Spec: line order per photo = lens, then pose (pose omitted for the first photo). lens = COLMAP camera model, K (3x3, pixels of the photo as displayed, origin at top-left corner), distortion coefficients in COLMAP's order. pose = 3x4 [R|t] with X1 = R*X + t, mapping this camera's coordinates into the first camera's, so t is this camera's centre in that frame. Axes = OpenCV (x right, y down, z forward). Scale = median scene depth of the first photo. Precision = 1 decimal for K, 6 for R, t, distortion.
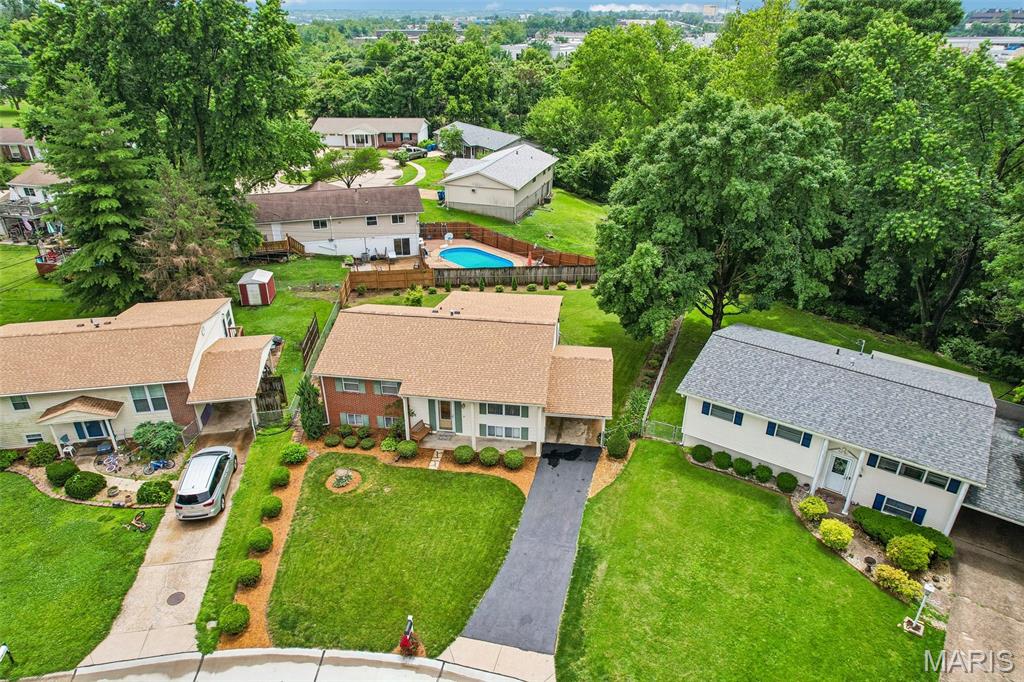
lens RADIAL K [[663.8, 0, 516.2], [0, 663.8, 355.8], [0, 0, 1]] dist [-0.077237, 0.067653]
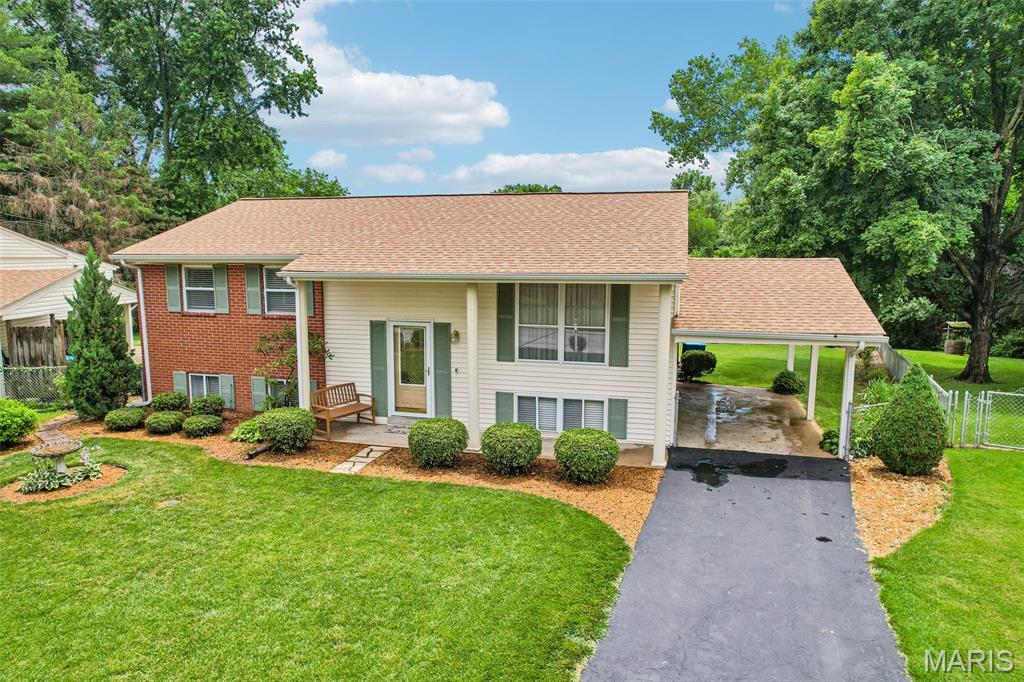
lens RADIAL K [[663.8, 0, 512.0], [0, 663.8, 345.7], [0, 0, 1]] dist [-0.077237, 0.067653]
pose [[0.992413, 0.011932, -0.122368, -0.000600], [-0.052768, 0.940285, -0.336274, 0.208401], [0.111048, 0.340180, 0.933781, 0.652864]]
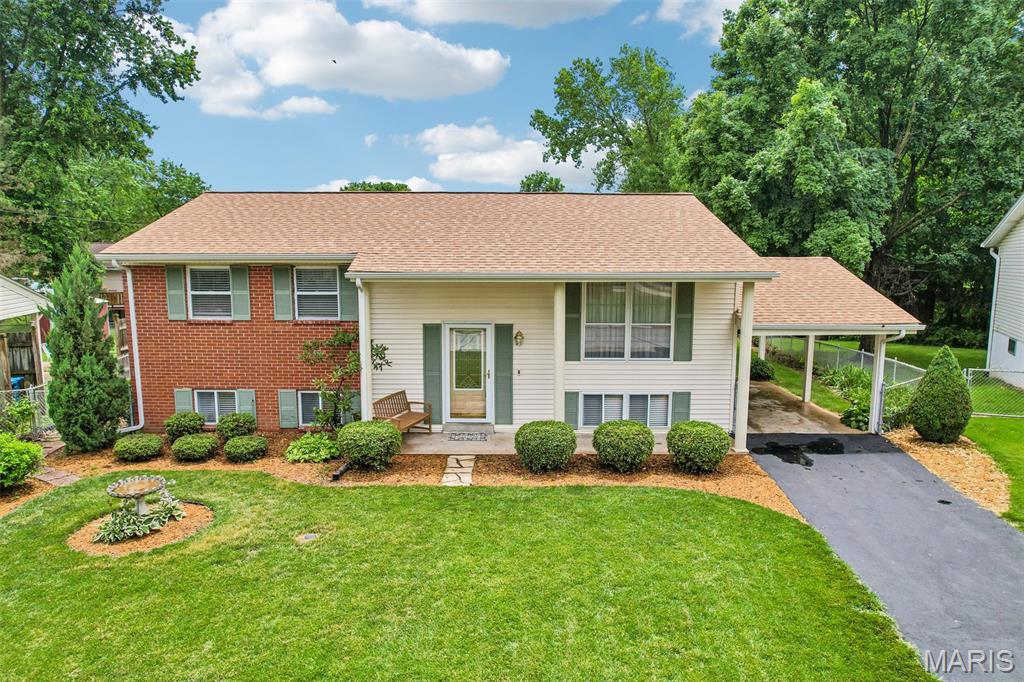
lens RADIAL K [[663.8, 0, 513.9], [0, 663.8, 348.3], [0, 0, 1]] dist [-0.077237, 0.067653]
pose [[0.990685, -0.024738, 0.133908, -0.133741], [0.068054, 0.941694, -0.329517, 0.205460], [-0.117949, 0.335561, 0.934605, 0.657006]]
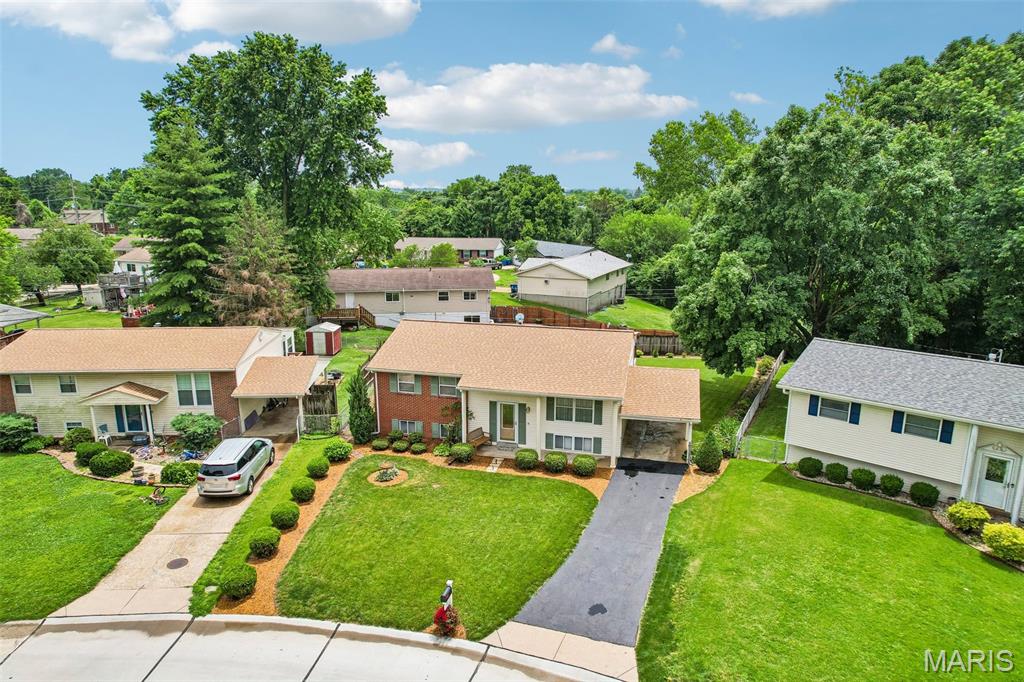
lens RADIAL K [[663.8, 0, 512.4], [0, 663.8, 354.7], [0, 0, 1]] dist [-0.077237, 0.067653]
pose [[0.993519, 0.021189, -0.111676, -0.003519], [-0.047772, 0.969328, -0.241084, 0.220388], [0.103142, 0.244857, 0.964057, 0.125219]]
